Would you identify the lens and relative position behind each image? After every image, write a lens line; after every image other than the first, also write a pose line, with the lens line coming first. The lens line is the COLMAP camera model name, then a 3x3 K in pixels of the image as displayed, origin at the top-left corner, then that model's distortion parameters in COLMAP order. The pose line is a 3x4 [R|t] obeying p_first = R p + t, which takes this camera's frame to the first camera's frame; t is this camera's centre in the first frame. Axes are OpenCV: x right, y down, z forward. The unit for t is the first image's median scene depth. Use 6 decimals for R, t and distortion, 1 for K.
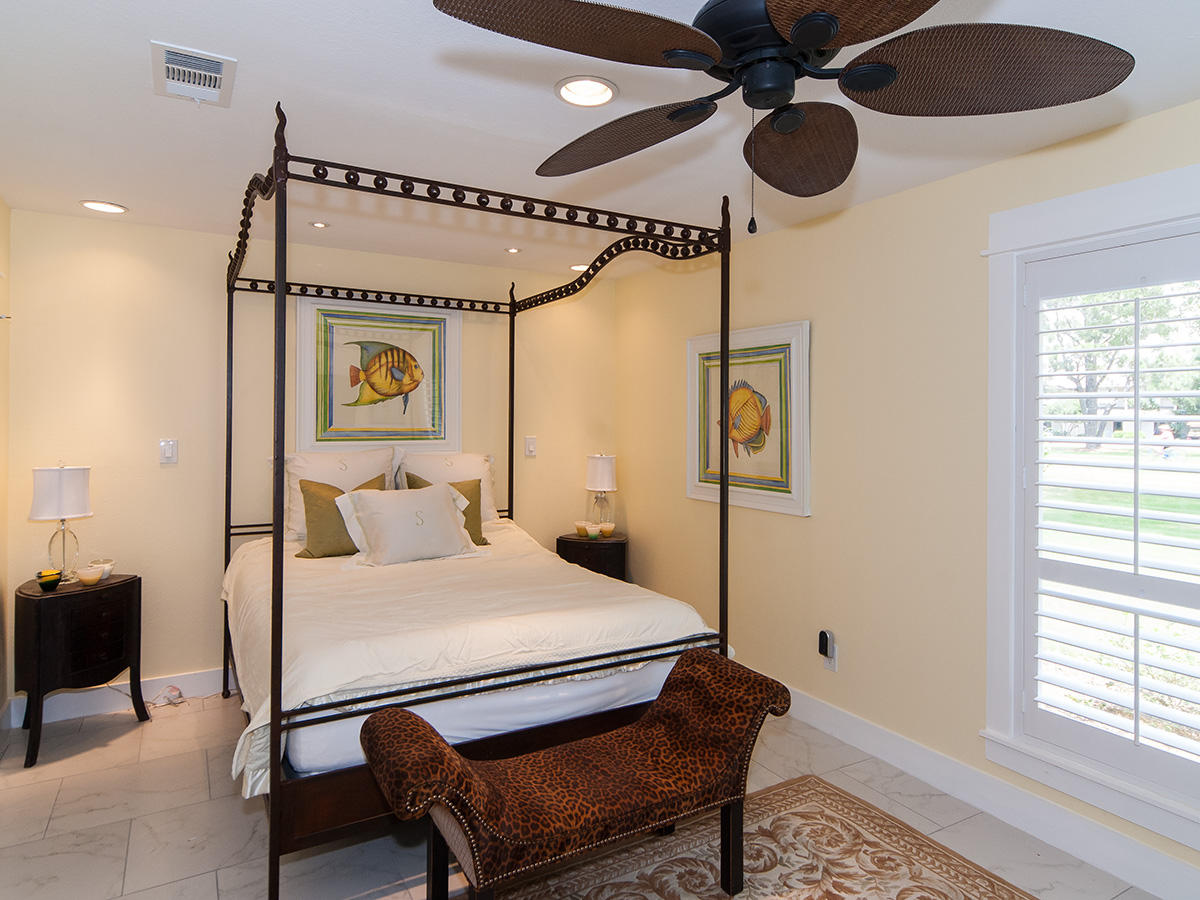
lens RADIAL K [[730.9, 0, 599.3], [0, 730.9, 414.9], [0, 0, 1]] dist [0.000966, 0.000188]
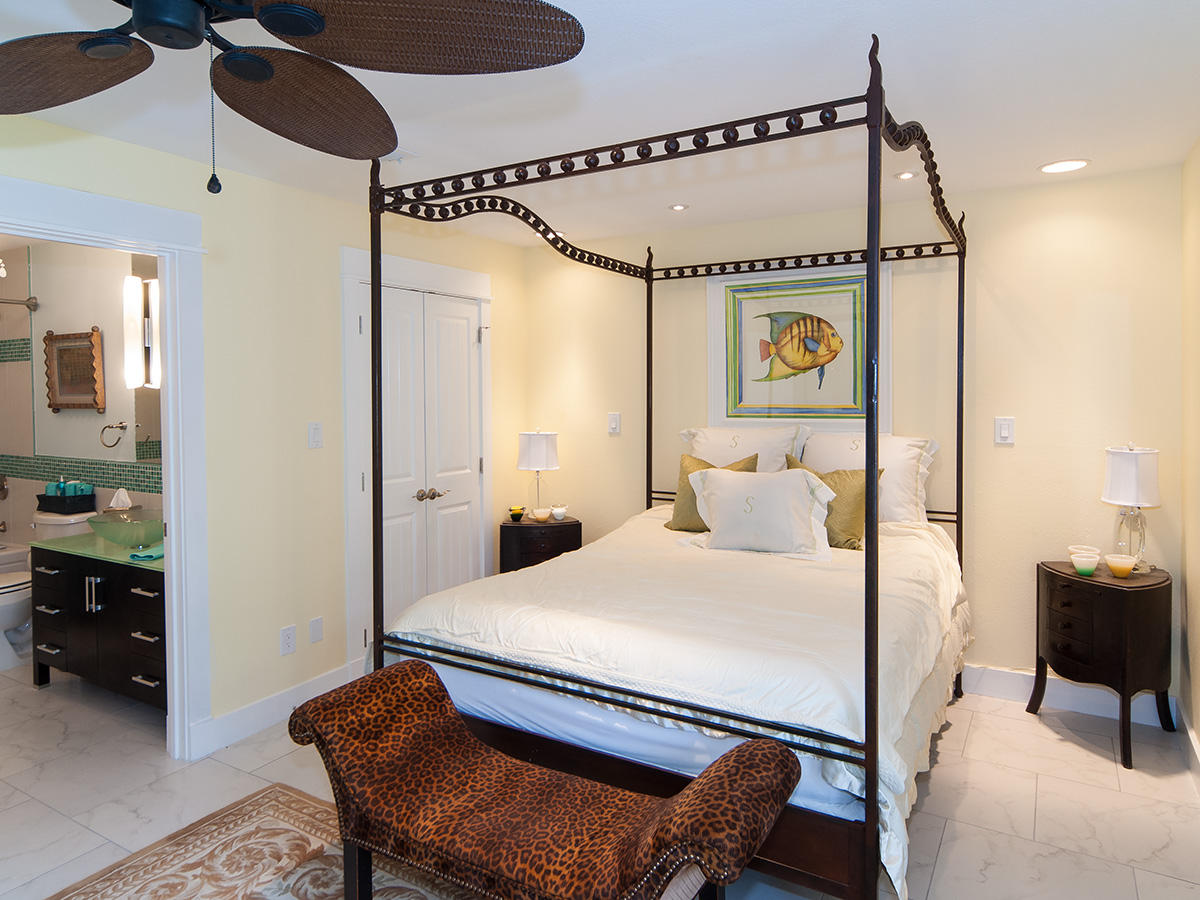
lens RADIAL K [[757.2, 0, 600.9], [0, 757.2, 379.6], [0, 0, 1]] dist [-0.003175, 0.001084]
pose [[0.485671, -0.017296, -0.873970, 0.420343], [0.015227, 0.999820, -0.011324, -0.006306], [0.874009, -0.007808, 0.485847, 0.322175]]
